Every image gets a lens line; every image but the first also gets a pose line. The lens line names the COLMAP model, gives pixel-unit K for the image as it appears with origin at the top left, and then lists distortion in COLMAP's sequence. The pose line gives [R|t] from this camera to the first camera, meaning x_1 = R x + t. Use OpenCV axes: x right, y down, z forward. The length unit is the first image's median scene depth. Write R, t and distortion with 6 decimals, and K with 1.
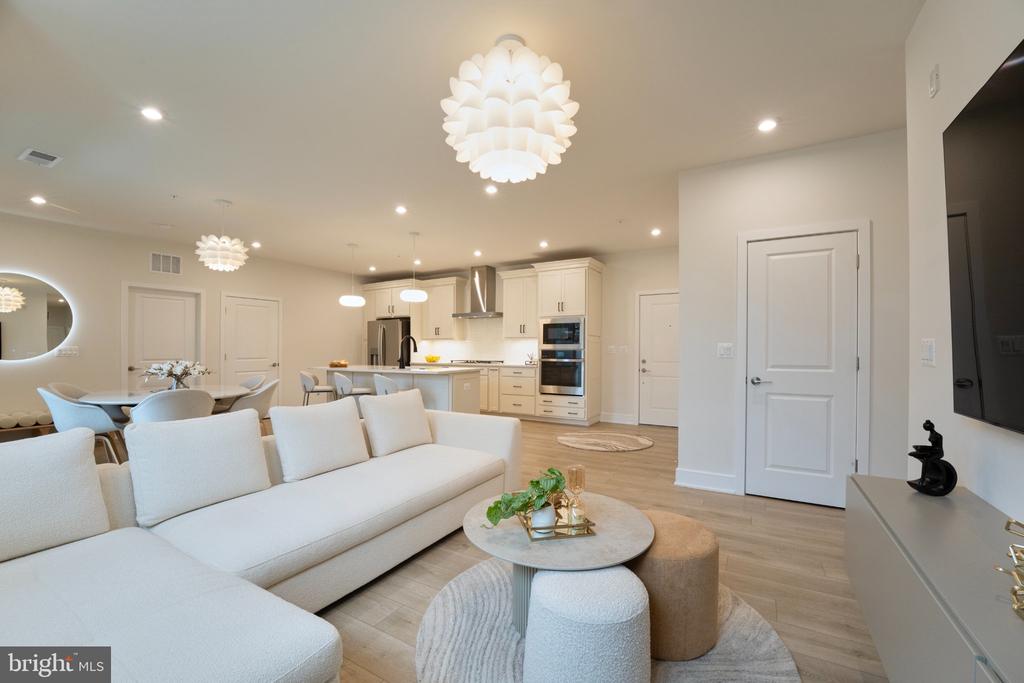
lens RADIAL K [[416.2, 0, 509.9], [0, 416.2, 344.5], [0, 0, 1]] dist [-0.023803, 0.000659]
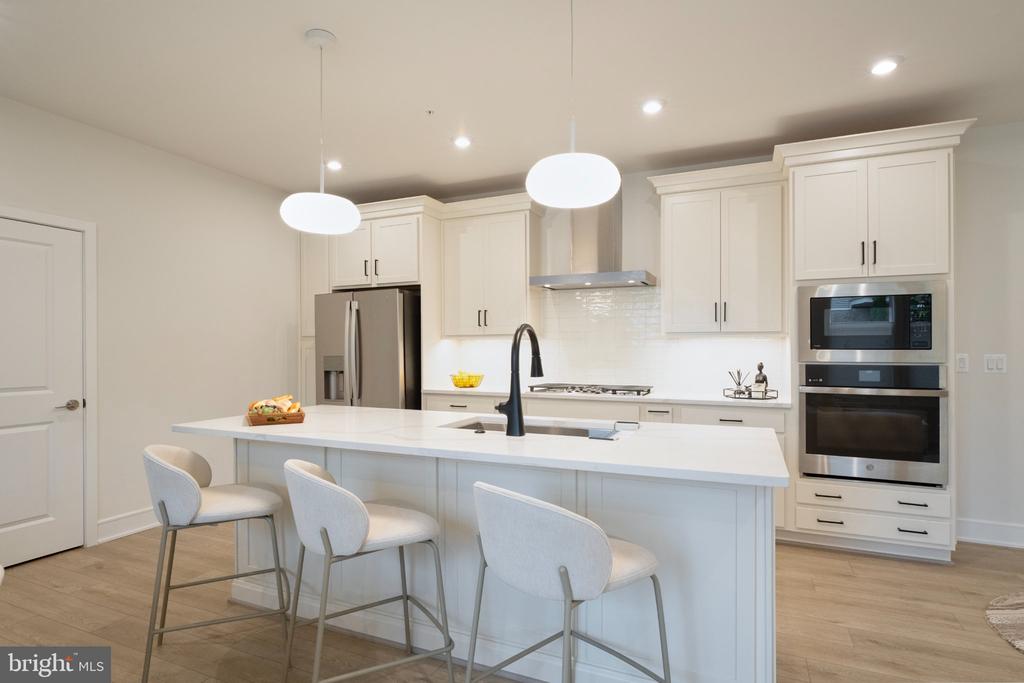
lens RADIAL K [[535.4, 0, 505.6], [0, 535.4, 352.9], [0, 0, 1]] dist [-0.004519, 0.000064]
pose [[0.993470, -0.000716, 0.114095, -0.268200], [-0.001203, 0.999859, 0.016753, -0.005953], [-0.114091, -0.016781, 0.993329, 0.540195]]
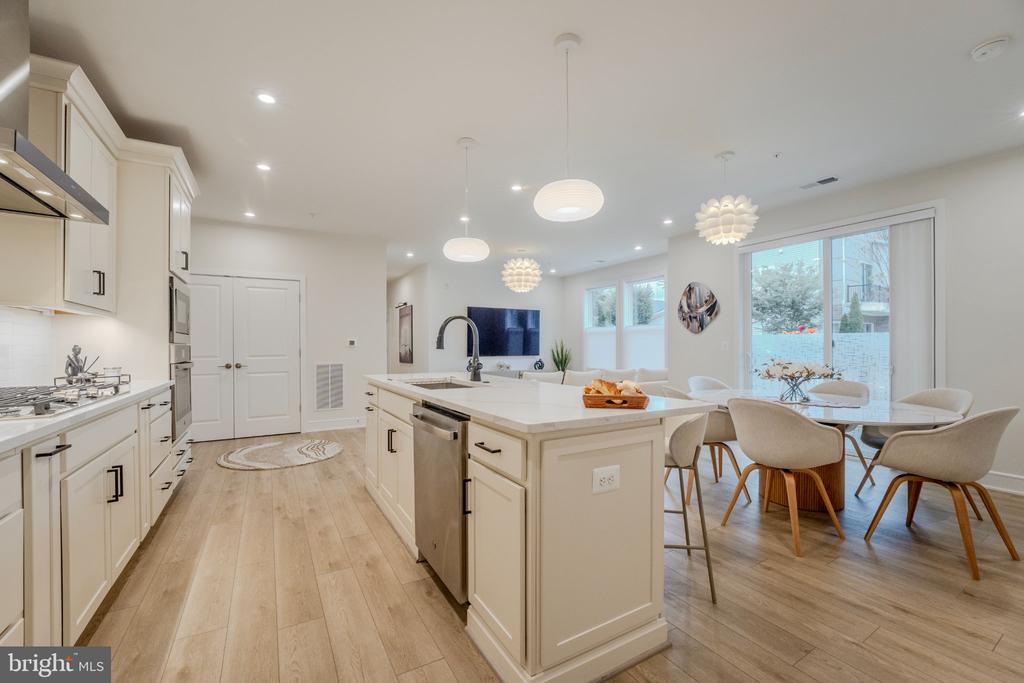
lens RADIAL K [[416.2, 0, 506.8], [0, 416.2, 345.3], [0, 0, 1]] dist [-0.023803, 0.000659]
pose [[-0.874166, 0.002611, 0.485620, -0.468217], [-0.005211, 0.999878, -0.014756, 0.018401], [-0.485599, -0.015430, -0.874045, 1.236009]]
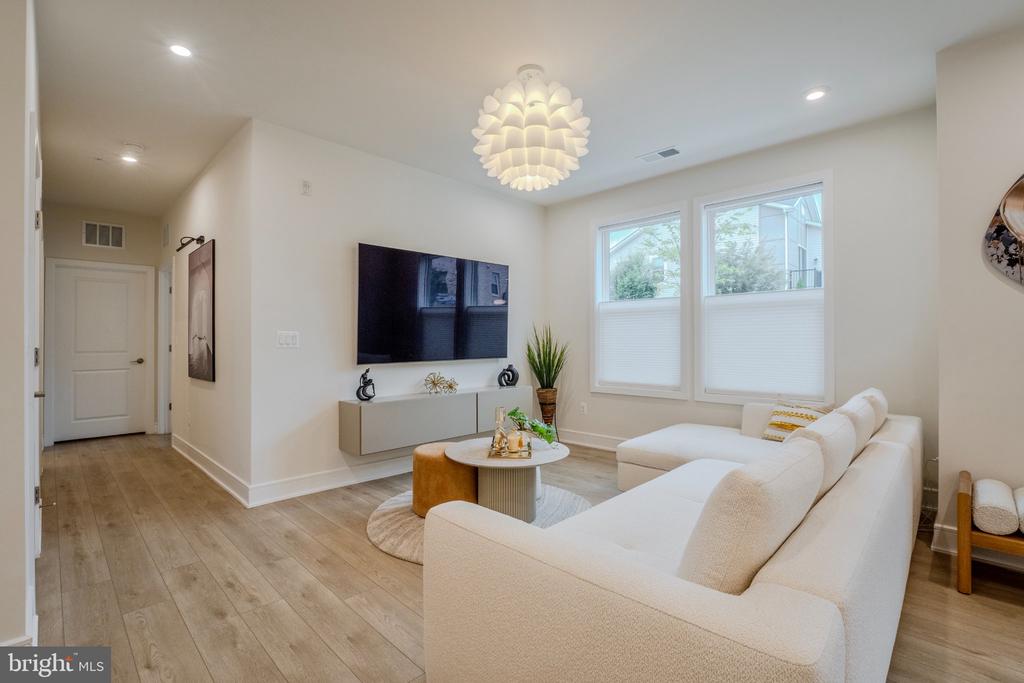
lens RADIAL K [[472.7, 0, 510.3], [0, 472.7, 329.7], [0, 0, 1]] dist [-0.014171, 0.000015]
pose [[-0.970708, 0.008818, 0.240101, -0.081535], [0.000422, 0.999387, -0.035001, 0.012802], [-0.240262, -0.033874, -0.970117, 0.723557]]
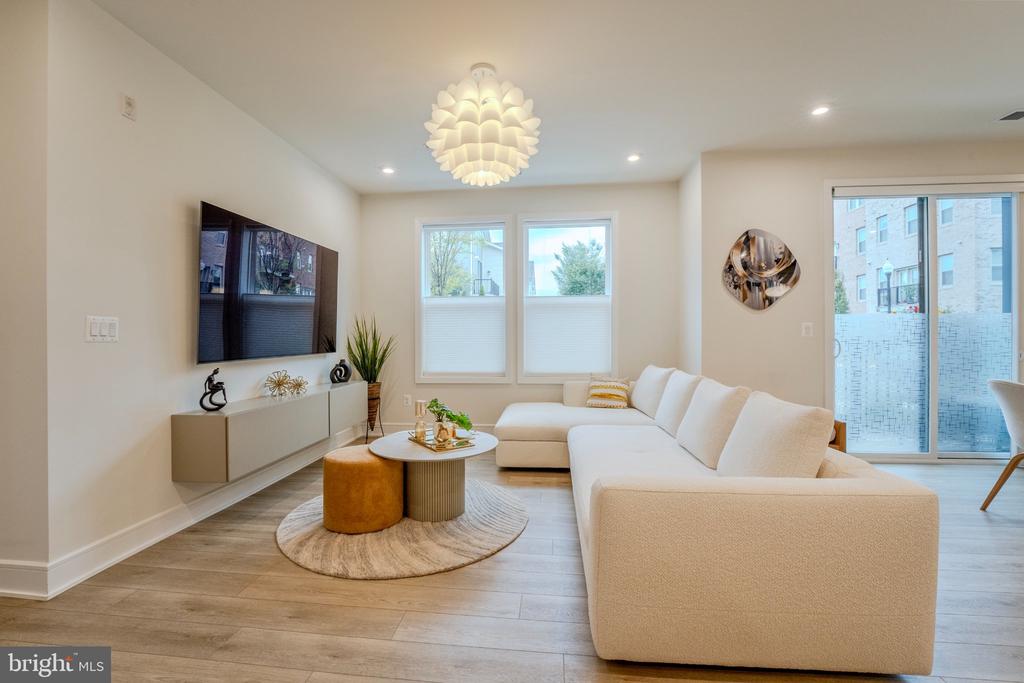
lens RADIAL K [[438.4, 0, 537.4], [0, 438.4, 330.0], [0, 0, 1]] dist [-0.014729, 0.000969]
pose [[-0.906158, 0.000253, -0.422939, 0.113175], [0.011188, 0.999664, -0.023371, 0.016773], [0.422791, -0.025909, -0.905857, 0.699669]]
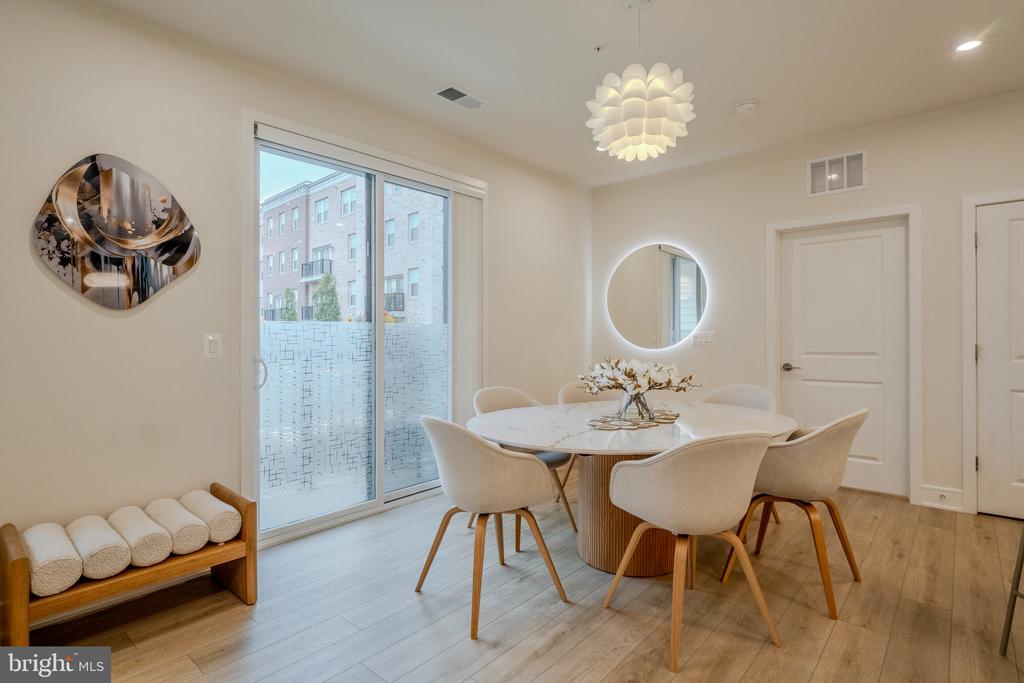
lens RADIAL K [[503.6, 0, 503.4], [0, 503.6, 335.7], [0, 0, 1]] dist [-0.012462, -0.000915]
pose [[-0.202274, 0.000045, -0.979329, -0.105420], [0.021369, 0.999762, -0.004368, 0.006164], [0.979096, -0.021811, -0.202227, 0.638205]]
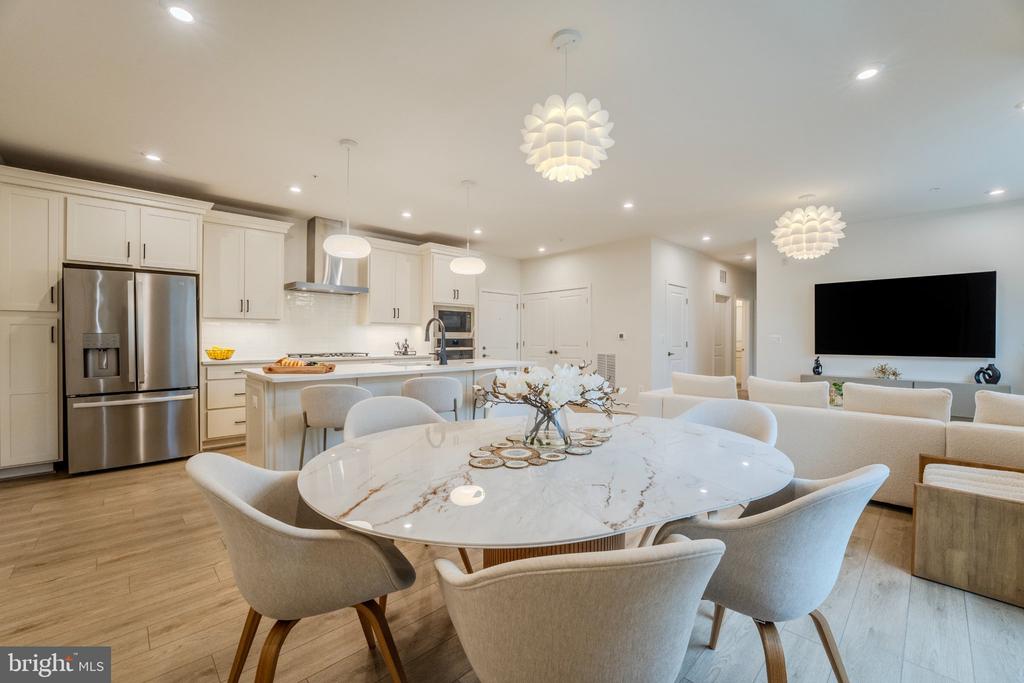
lens RADIAL K [[416.2, 0, 512.5], [0, 416.2, 338.0], [0, 0, 1]] dist [-0.023803, 0.000659]
pose [[0.259951, 0.000317, 0.965622, -0.788251], [-0.014503, 0.999888, 0.003576, 0.006956], [-0.965513, -0.014934, 0.259927, 0.607682]]
